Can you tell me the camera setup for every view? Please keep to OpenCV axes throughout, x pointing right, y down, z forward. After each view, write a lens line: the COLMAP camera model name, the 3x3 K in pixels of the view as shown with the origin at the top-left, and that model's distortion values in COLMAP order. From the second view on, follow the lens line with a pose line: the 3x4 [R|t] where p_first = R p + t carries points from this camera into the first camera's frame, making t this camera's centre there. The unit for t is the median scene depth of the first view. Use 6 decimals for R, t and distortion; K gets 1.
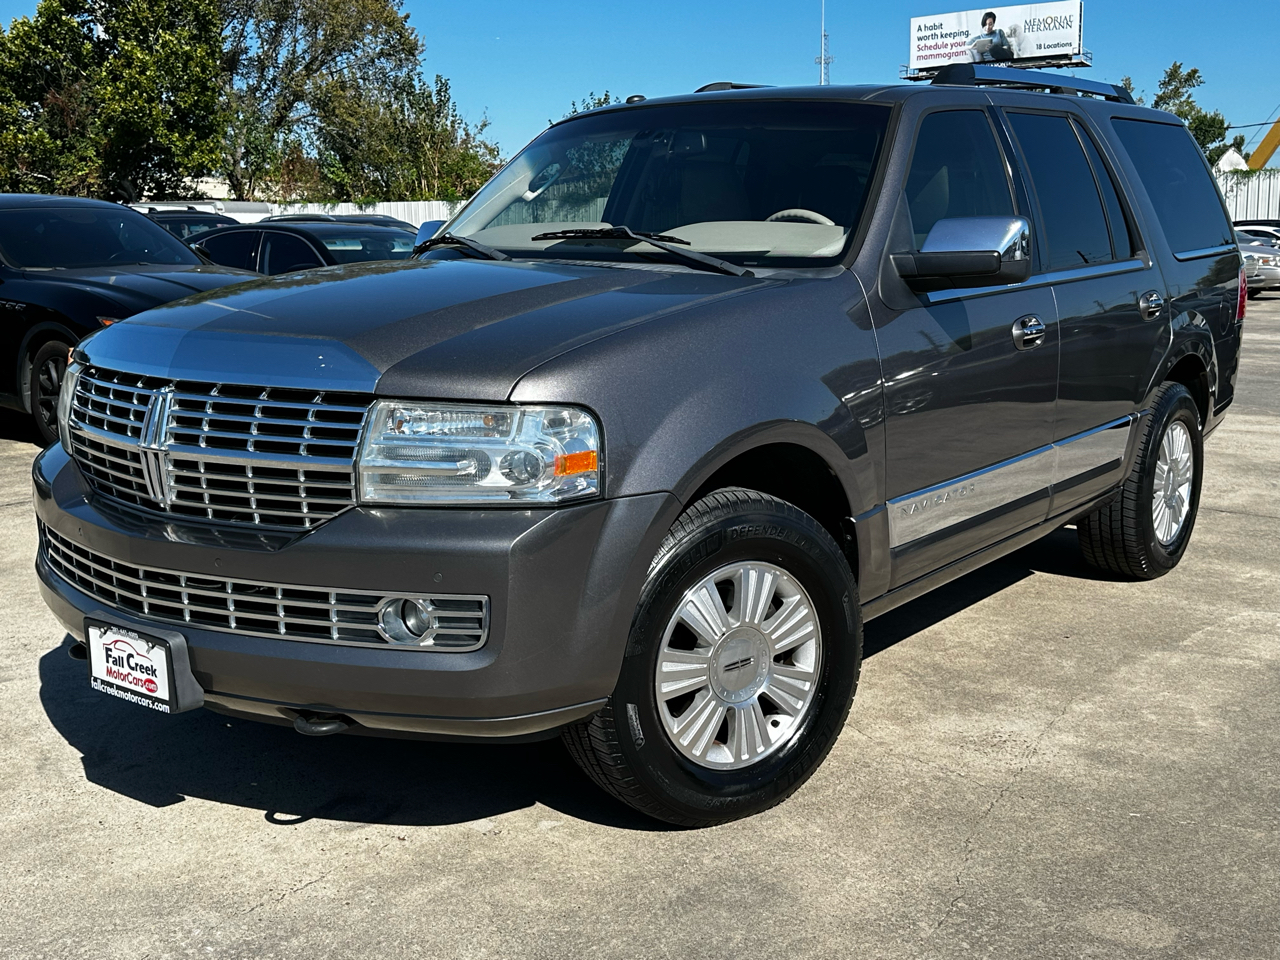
lens RADIAL K [[1395.7, 0, 632.9], [0, 1395.7, 485.3], [0, 0, 1]] dist [0.148240, -0.331457]
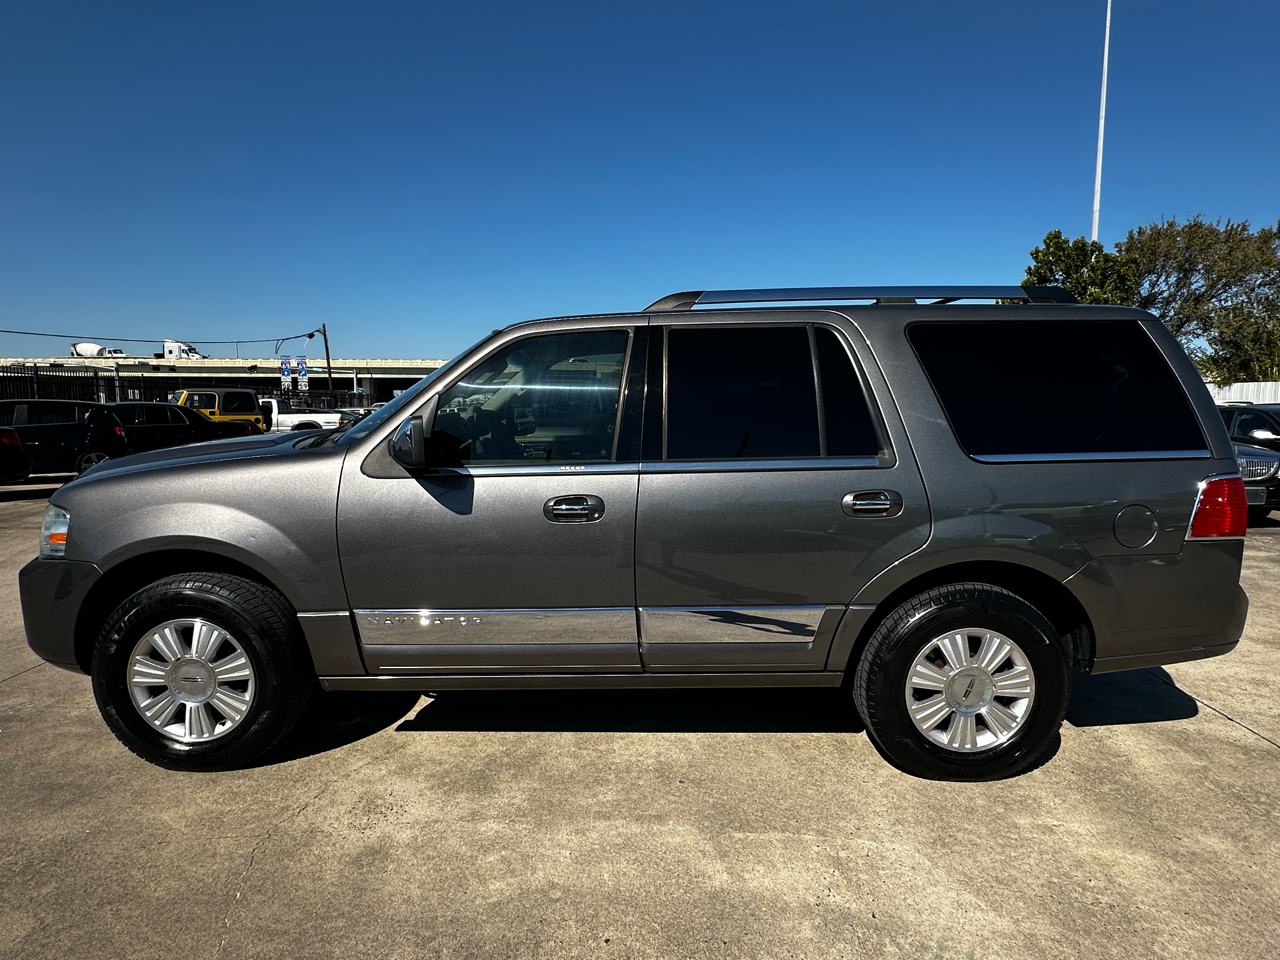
lens RADIAL K [[729.3, 0, 630.5], [0, 729.3, 476.7], [0, 0, 1]] dist [0.000448, 0.002078]
pose [[0.606440, 0.096687, -0.789229, 0.852363], [-0.152365, 0.988316, 0.004000, -0.155904], [0.780394, 0.117825, 0.614086, 0.680609]]
